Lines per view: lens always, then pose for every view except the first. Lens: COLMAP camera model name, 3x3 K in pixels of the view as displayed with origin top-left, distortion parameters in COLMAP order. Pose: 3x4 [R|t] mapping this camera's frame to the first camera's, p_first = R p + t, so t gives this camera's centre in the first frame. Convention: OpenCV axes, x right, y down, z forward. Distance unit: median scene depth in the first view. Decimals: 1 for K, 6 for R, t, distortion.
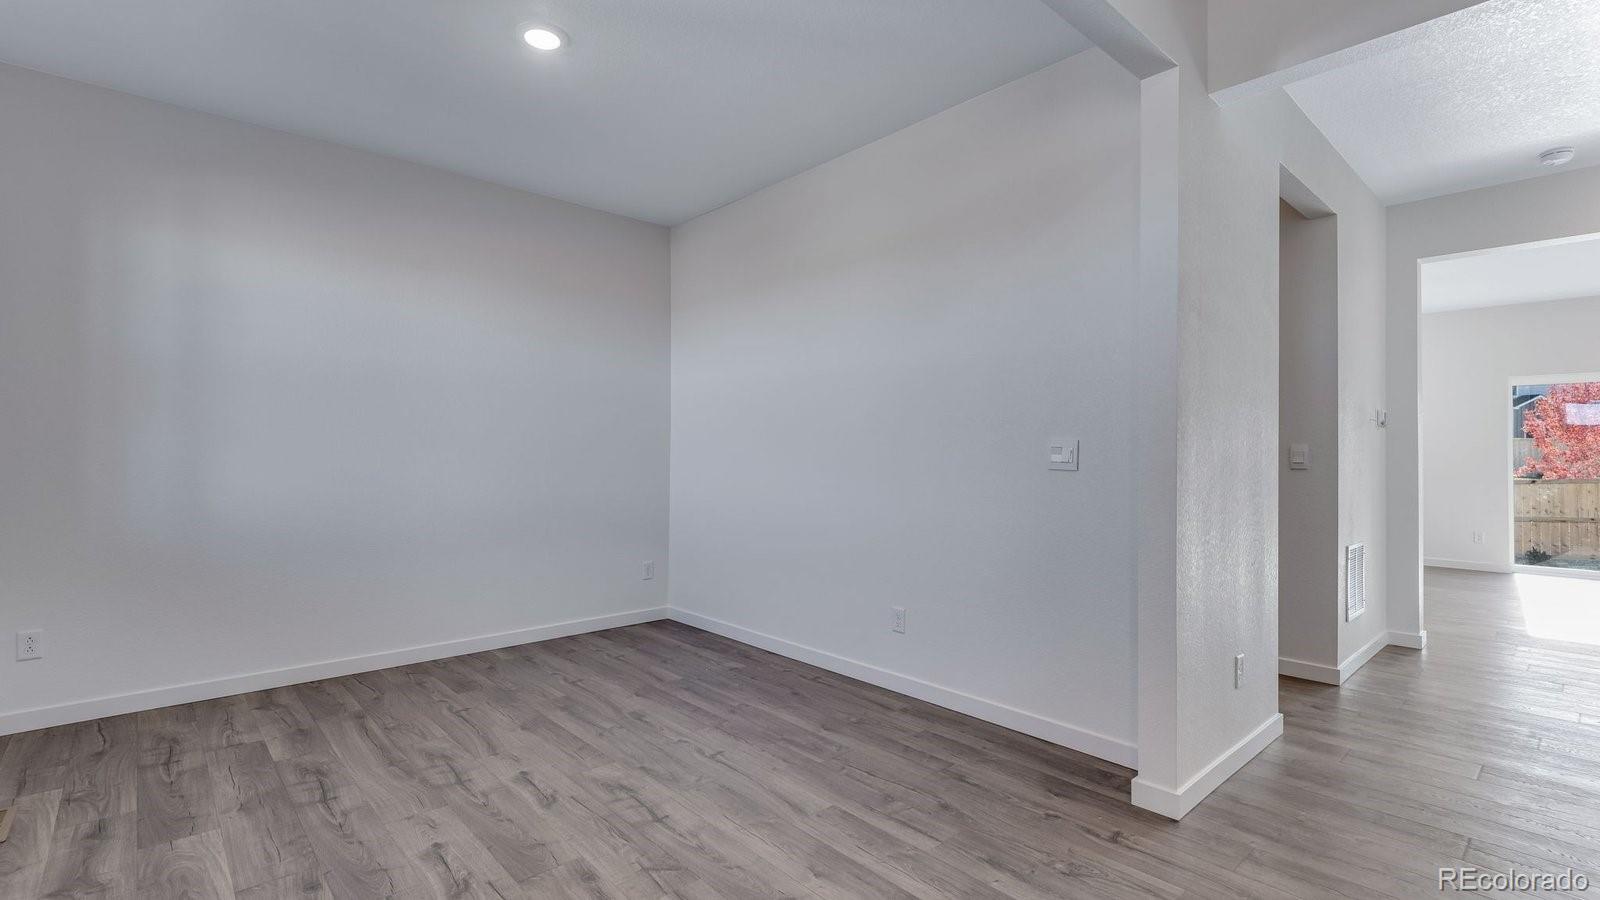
lens RADIAL K [[720.2, 0, 793.4], [0, 720.2, 449.7], [0, 0, 1]] dist [0.009592, -0.000767]
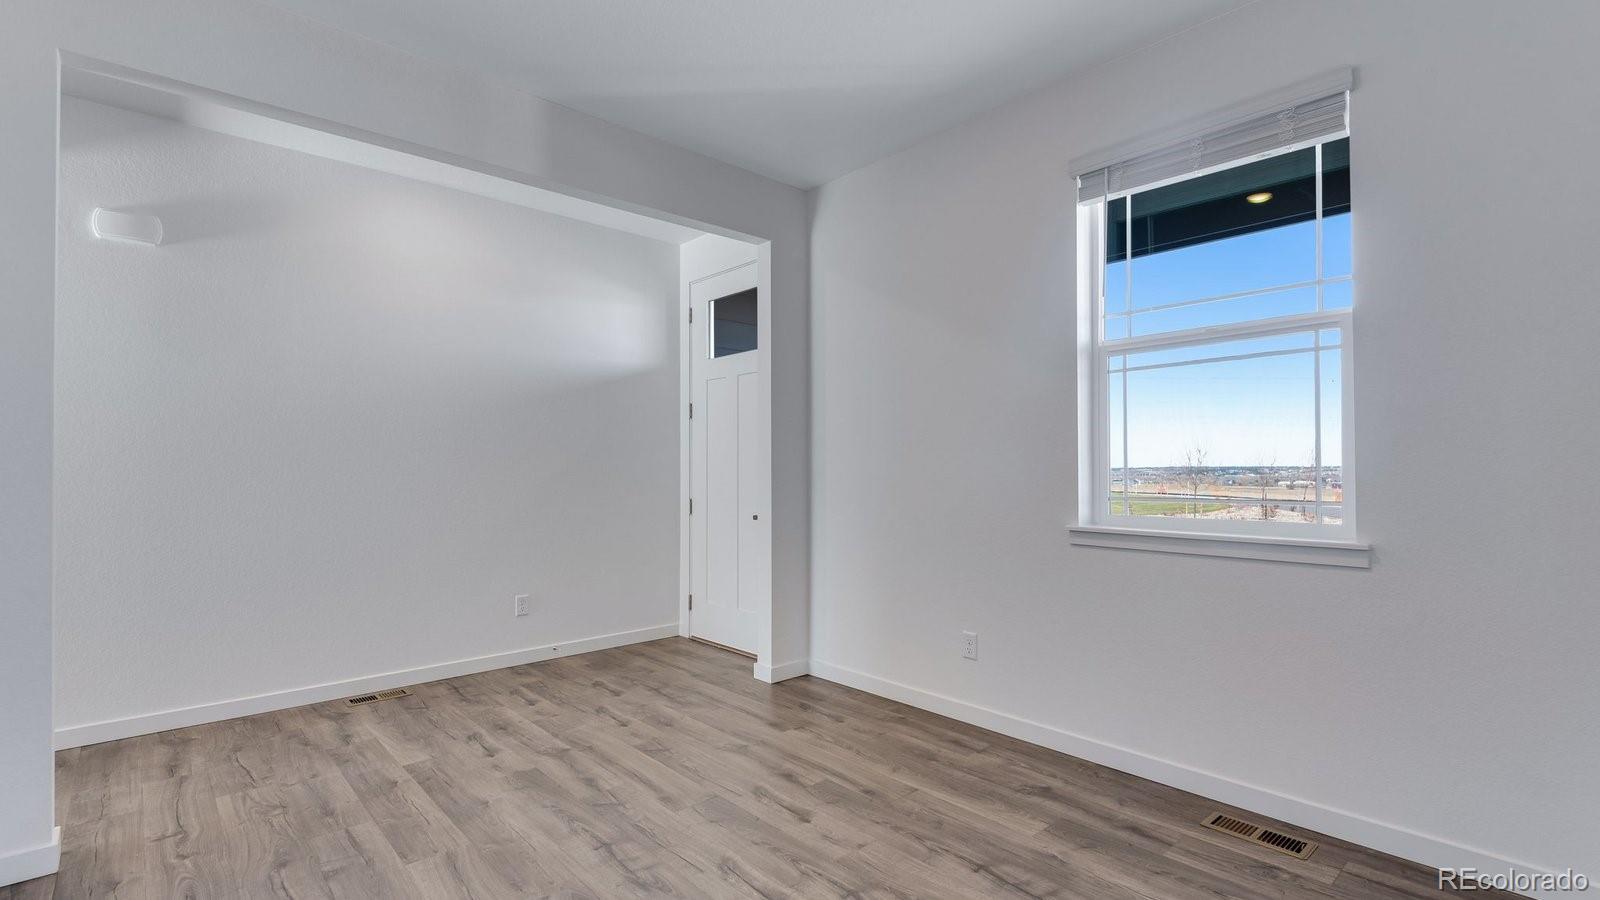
lens RADIAL K [[720.2, 0, 793.4], [0, 720.2, 449.7], [0, 0, 1]] dist [0.009592, -0.000767]
pose [[-0.999996, -0.002248, 0.001681, -0.444272], [-0.002305, 0.999399, -0.034586, 0.010422], [-0.001602, -0.034590, -0.999400, 2.004625]]
